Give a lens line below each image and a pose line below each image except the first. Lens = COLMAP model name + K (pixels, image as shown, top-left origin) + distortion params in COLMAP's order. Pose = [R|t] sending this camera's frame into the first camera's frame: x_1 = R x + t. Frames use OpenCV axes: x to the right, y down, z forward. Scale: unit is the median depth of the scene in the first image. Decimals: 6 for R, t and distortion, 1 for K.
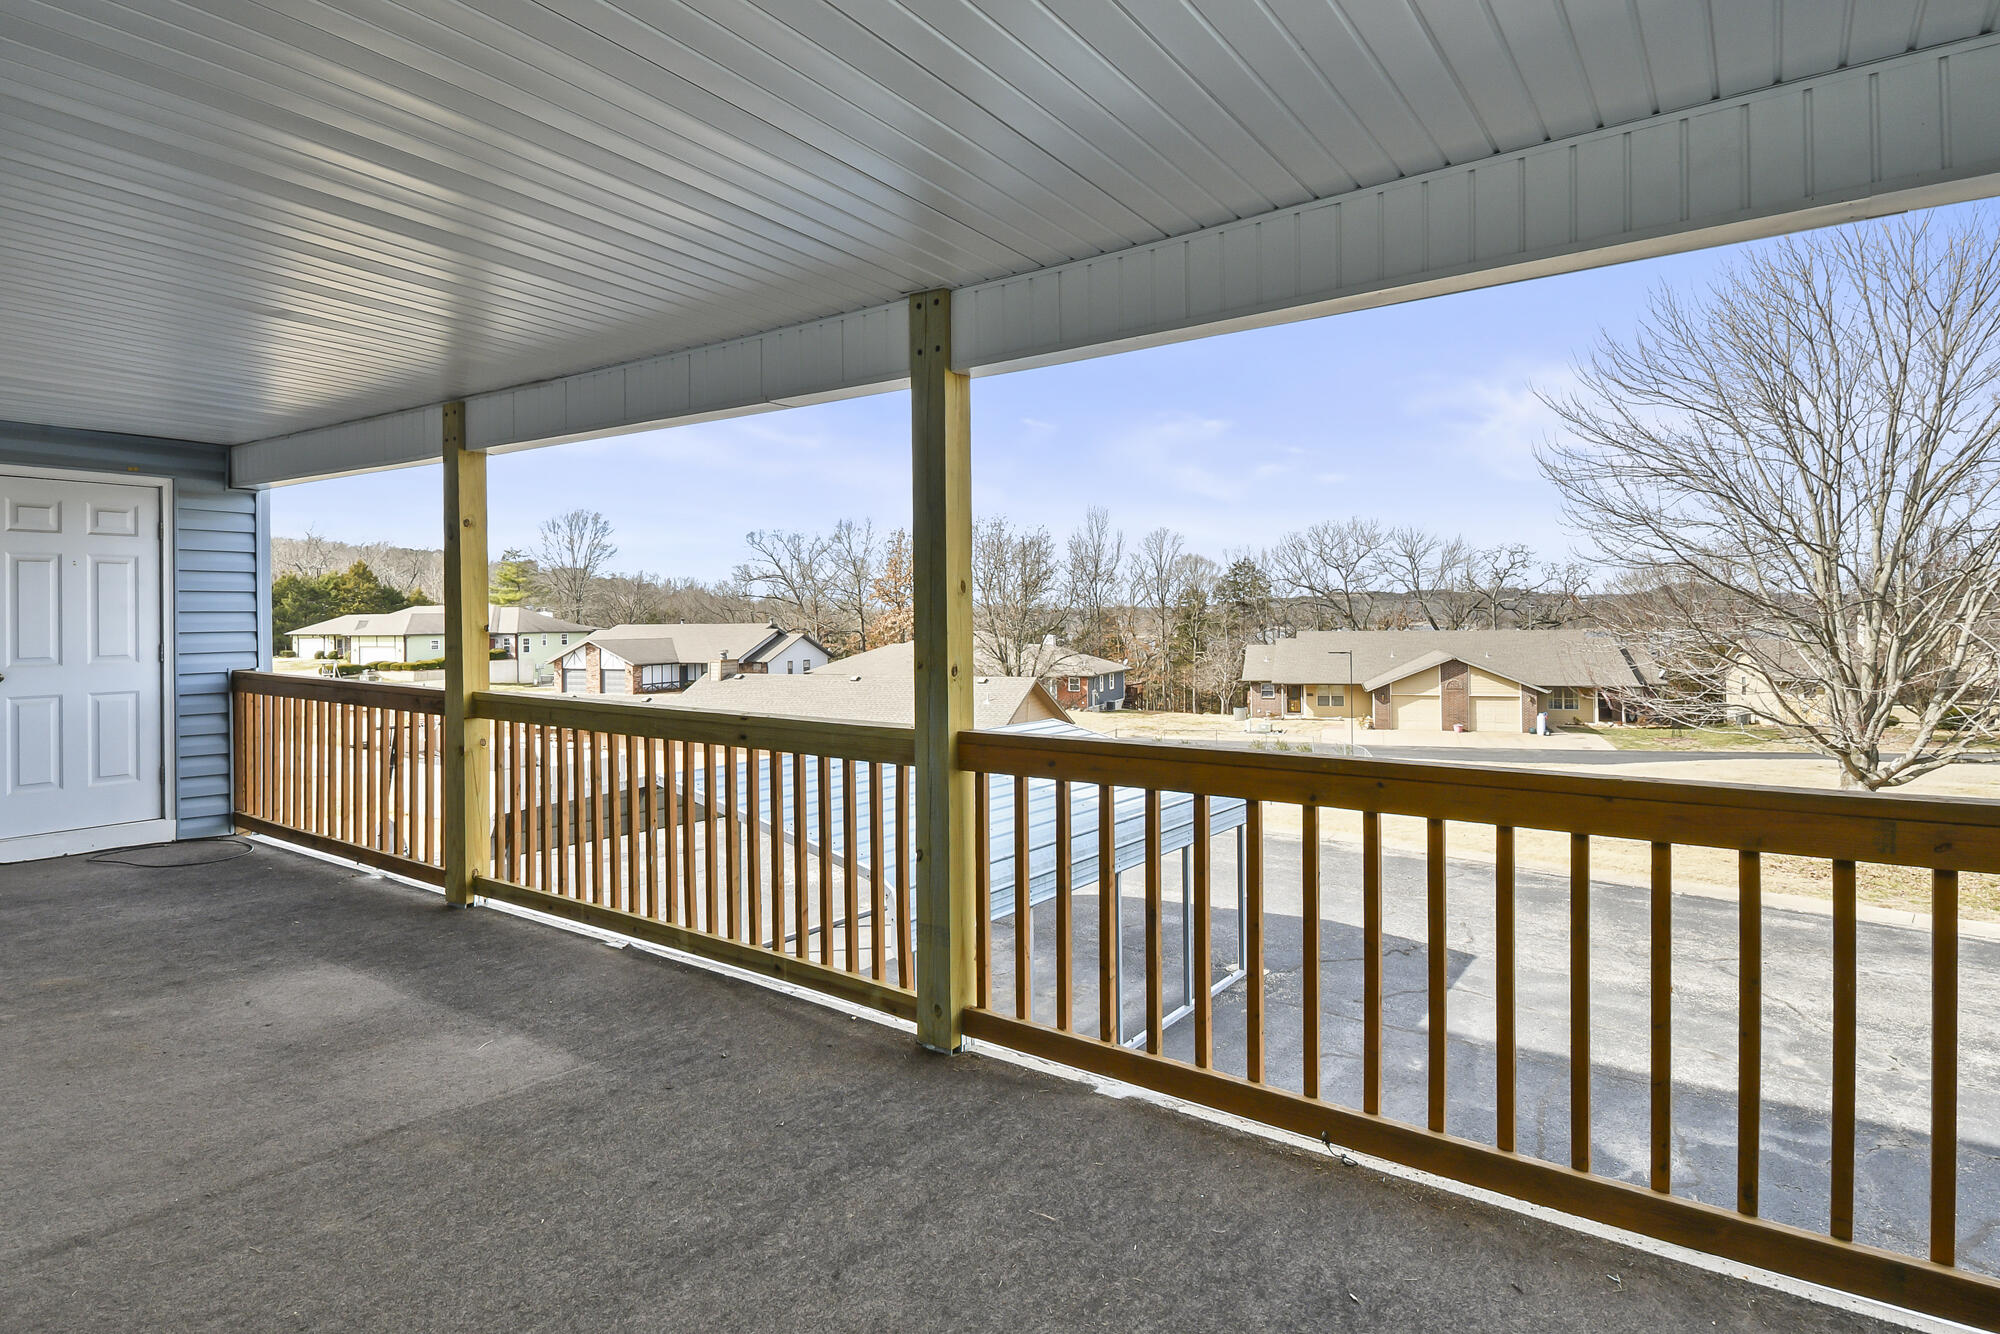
lens RADIAL K [[1064.3, 0, 981.2], [0, 1064.3, 622.3], [0, 0, 1]] dist [0.002916, 0.000128]
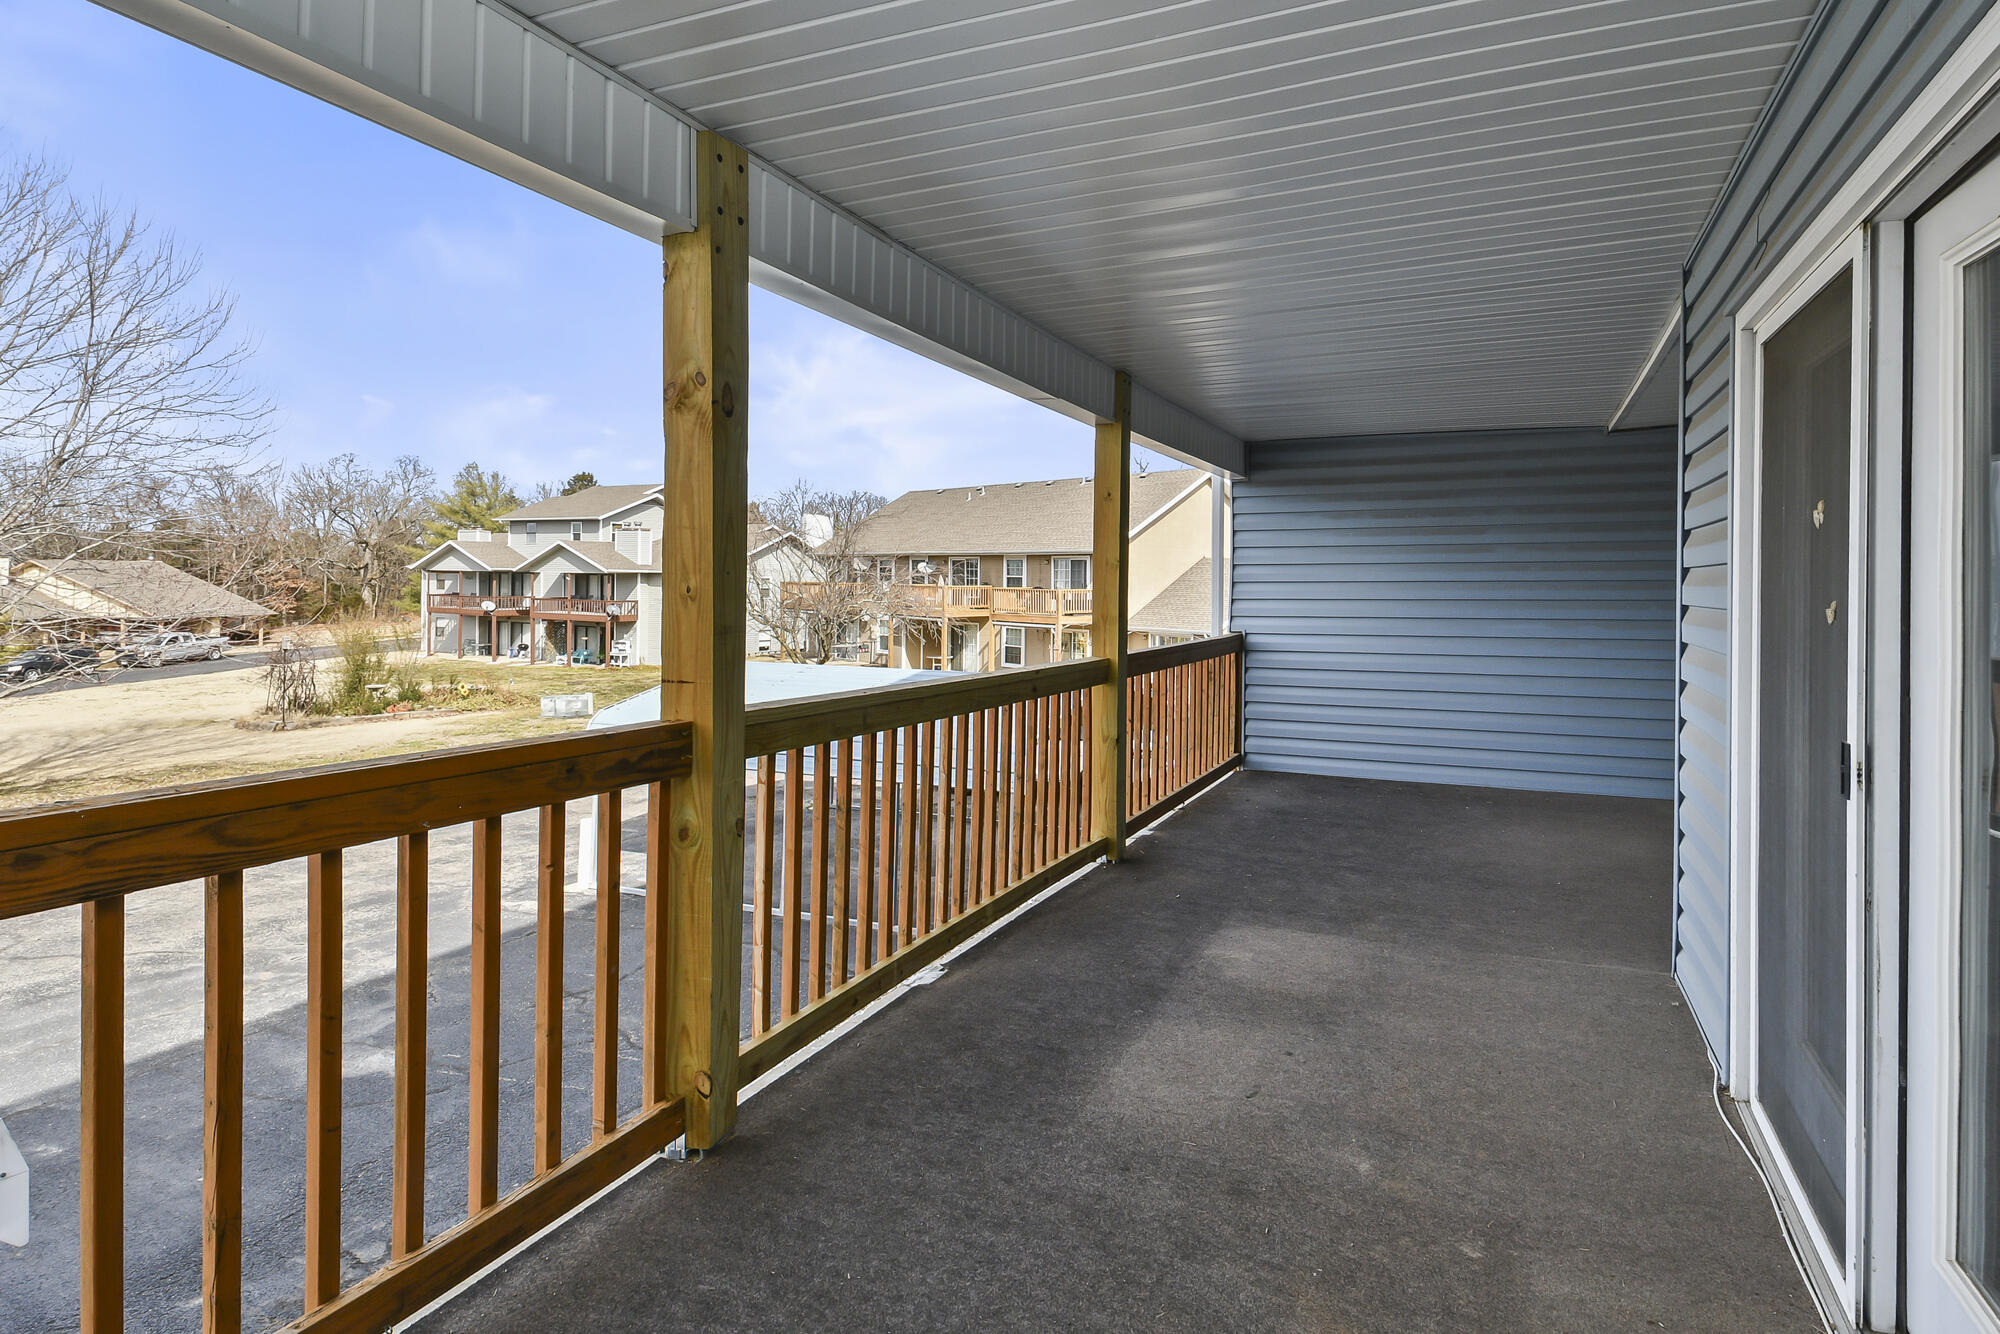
lens RADIAL K [[1064.3, 0, 1017.9], [0, 1064.3, 592.0], [0, 0, 1]] dist [0.002916, 0.000128]
pose [[-0.203454, 0.000673, 0.979084, -1.378291], [-0.002433, 0.999996, -0.001193, 0.008342], [-0.979082, -0.002625, -0.203451, 1.309309]]
